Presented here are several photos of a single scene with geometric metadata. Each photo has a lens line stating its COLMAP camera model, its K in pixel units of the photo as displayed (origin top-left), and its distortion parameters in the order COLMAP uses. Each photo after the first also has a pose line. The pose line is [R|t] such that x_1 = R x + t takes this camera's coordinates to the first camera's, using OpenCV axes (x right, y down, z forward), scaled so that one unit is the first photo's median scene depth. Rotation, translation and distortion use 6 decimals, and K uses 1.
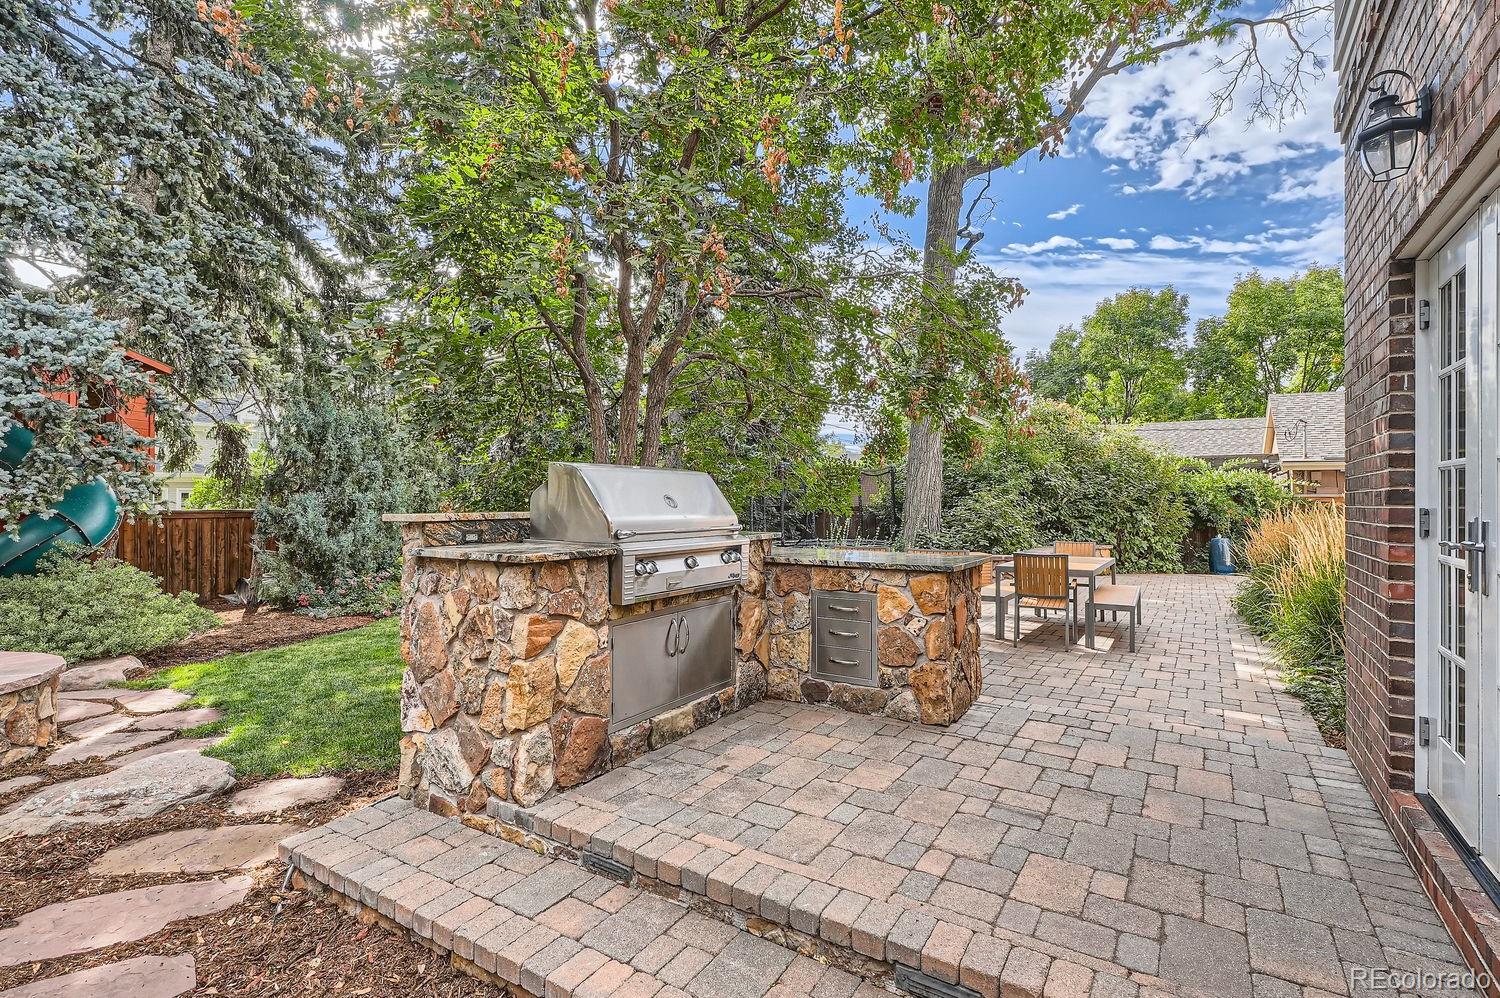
lens RADIAL K [[731.2, 0, 744.7], [0, 731.2, 485.1], [0, 0, 1]] dist [0.014190, -0.001058]
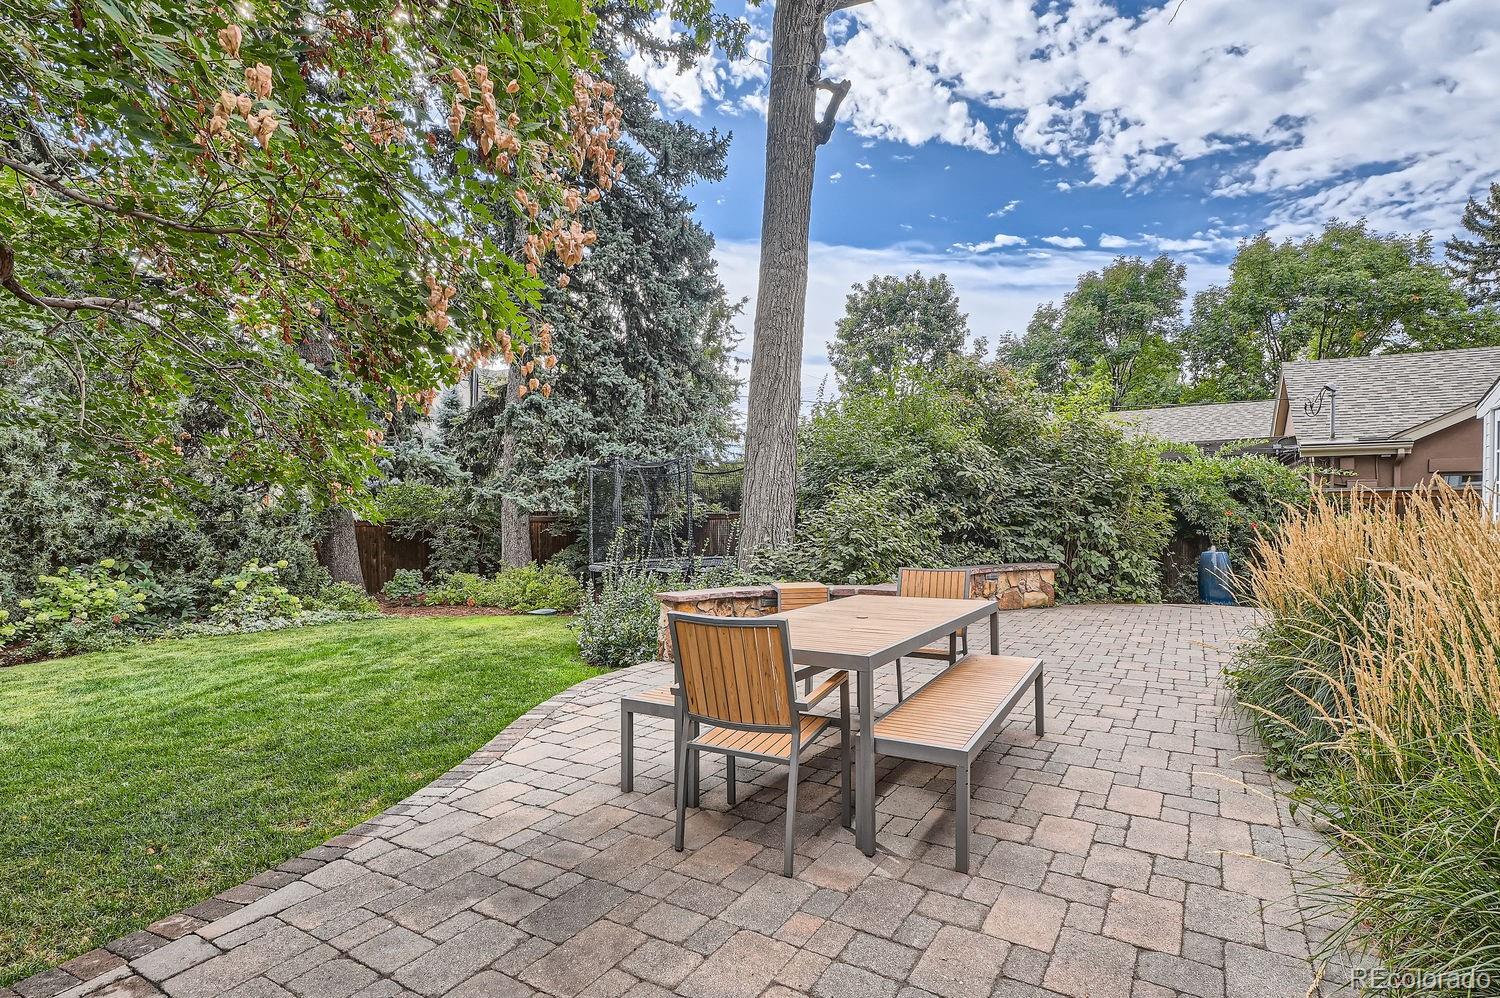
lens RADIAL K [[731.2, 0, 755.1], [0, 731.2, 512.2], [0, 0, 1]] dist [0.014190, -0.001058]
pose [[0.999912, -0.011730, 0.006203, 0.205069], [0.011590, 0.999688, 0.022124, 0.014654], [-0.006460, -0.022050, 0.999736, 0.303537]]
